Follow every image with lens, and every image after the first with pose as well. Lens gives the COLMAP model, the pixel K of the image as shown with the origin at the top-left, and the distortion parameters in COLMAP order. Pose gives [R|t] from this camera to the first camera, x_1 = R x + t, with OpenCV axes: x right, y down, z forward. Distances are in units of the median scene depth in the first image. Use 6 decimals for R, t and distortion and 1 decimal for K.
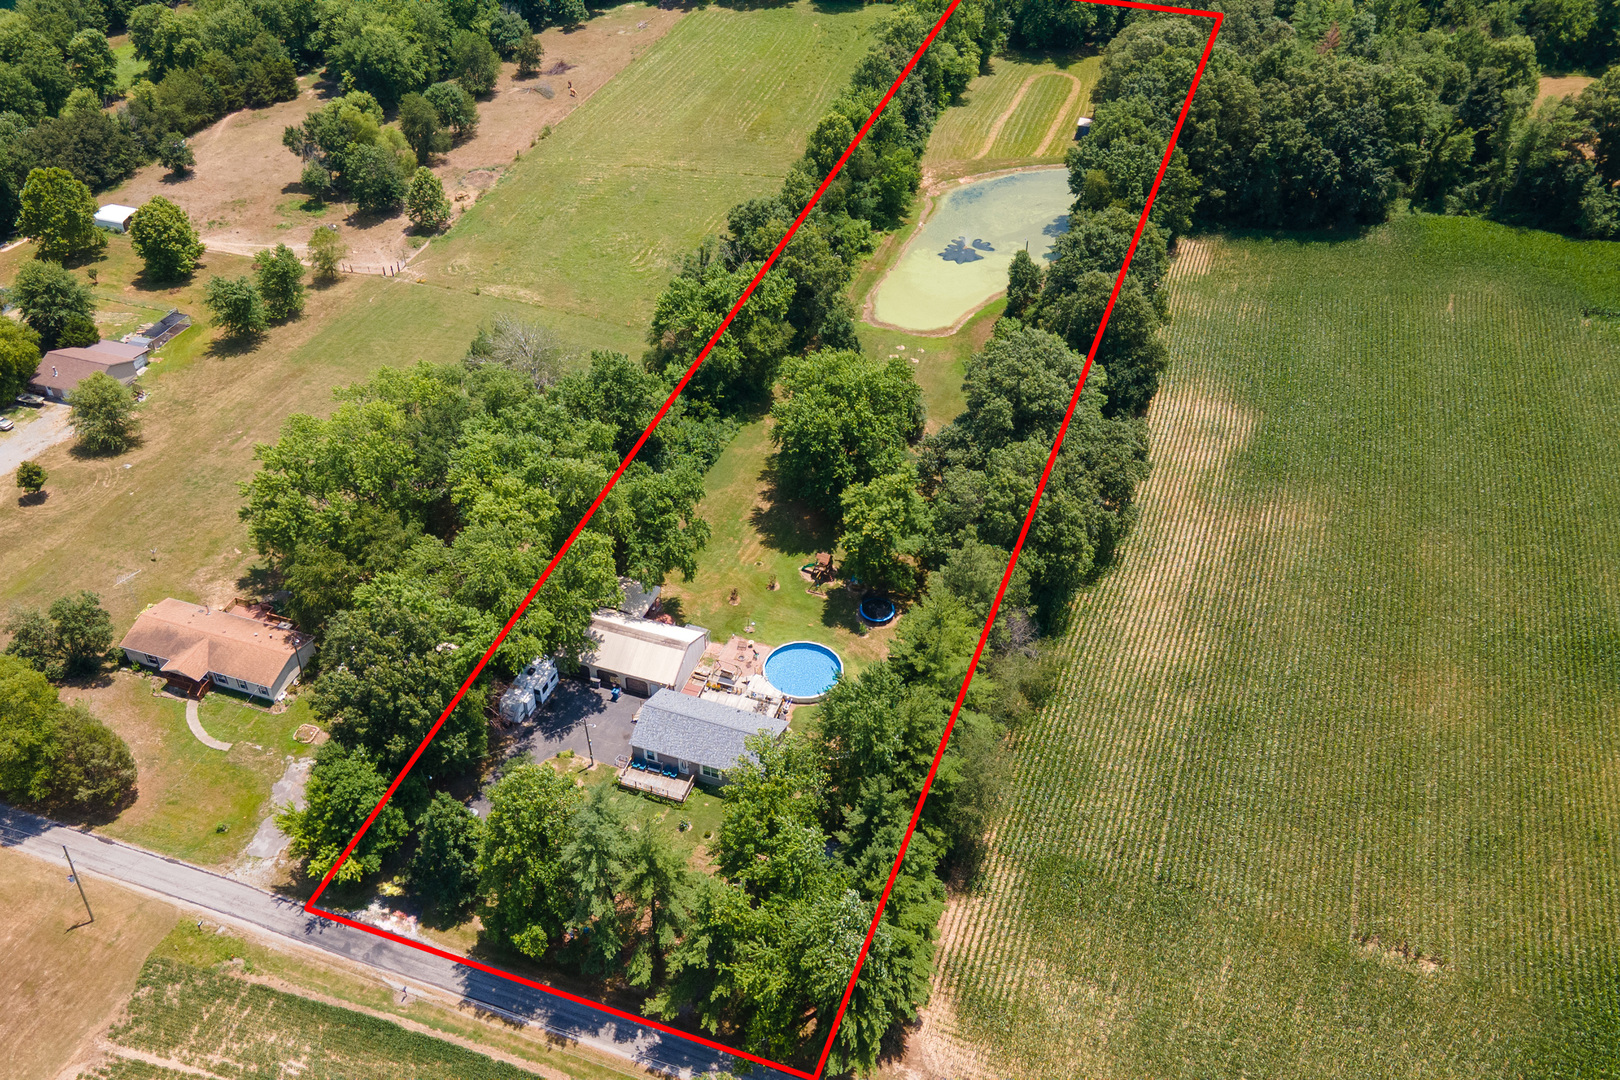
lens RADIAL K [[1380.9, 0, 768.5], [0, 1380.9, 537.0], [0, 0, 1]] dist [-0.007116, 0.070031]
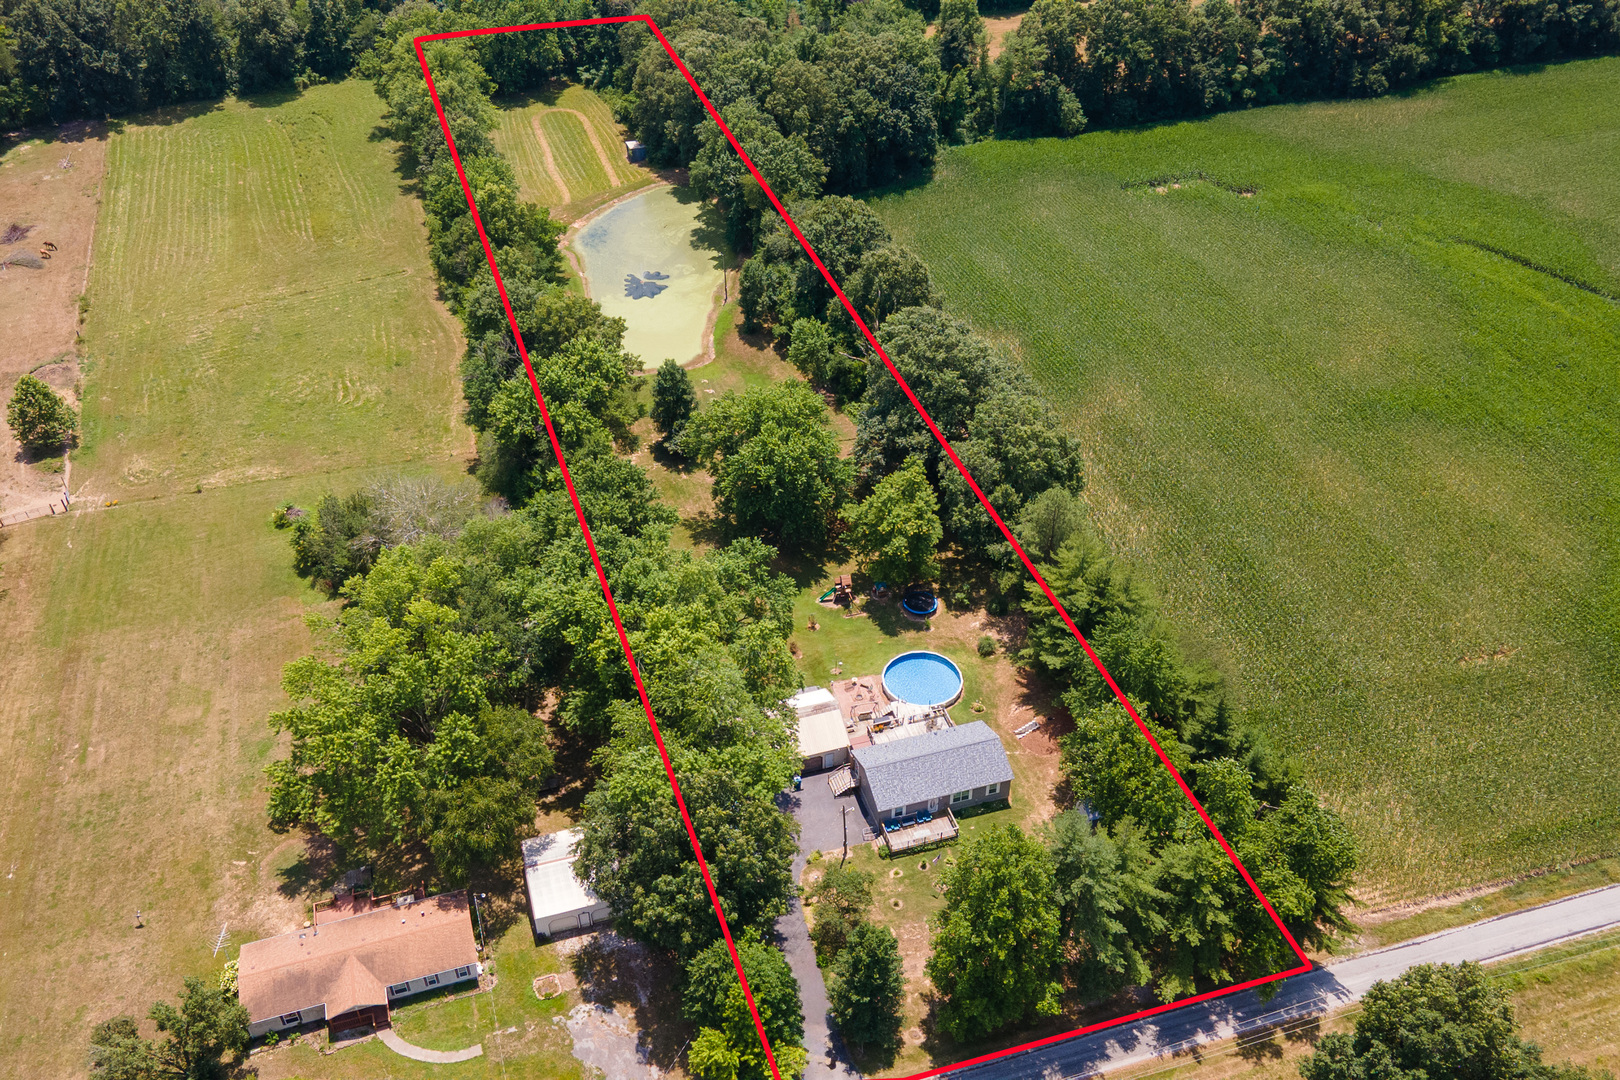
lens RADIAL K [[1373.0, 0, 810.0], [0, 1373.0, 540.0], [0, 0, 1]] dist [0.002586, 0.061701]
pose [[0.793030, -0.370543, 0.483530, -0.520317], [0.382739, 0.920580, 0.077742, -0.114089], [-0.473934, 0.123414, 0.871869, 0.162084]]
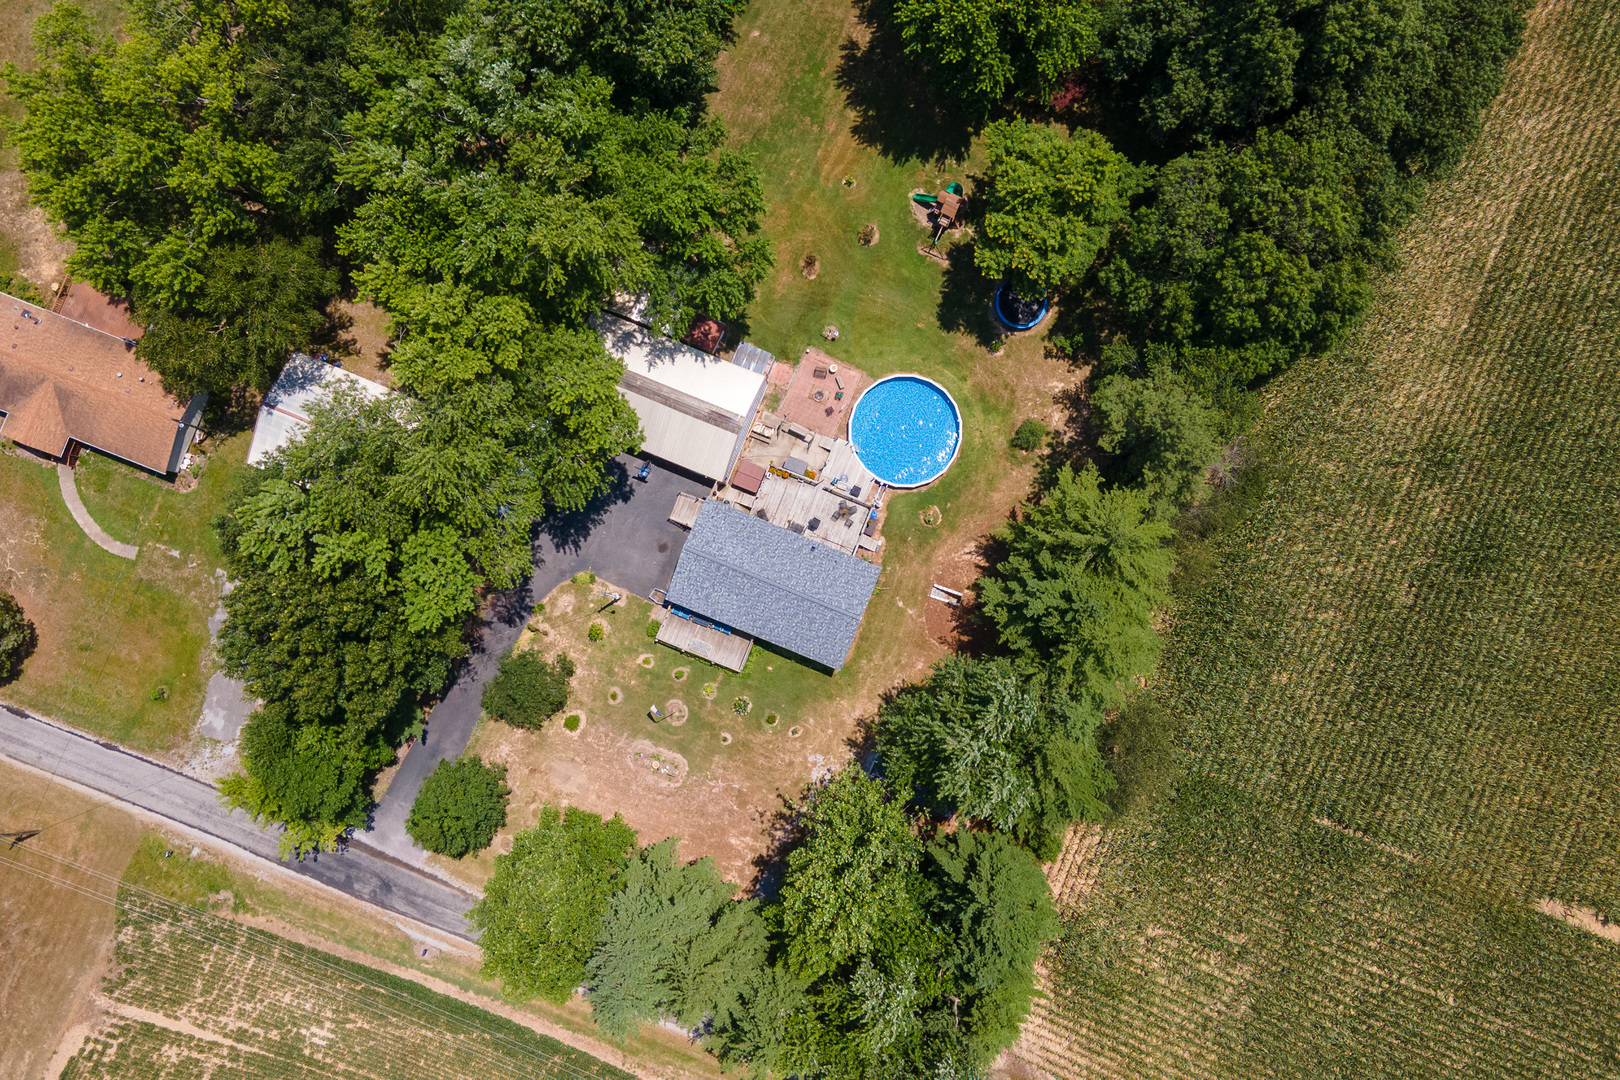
lens RADIAL K [[1373.0, 0, 810.0], [0, 1373.0, 540.0], [0, 0, 1]] dist [0.002586, 0.061701]
pose [[0.999479, 0.029384, -0.013334, -0.013975], [-0.010198, 0.679708, 0.733412, -0.408241], [0.030613, -0.732894, 0.679653, 0.509552]]
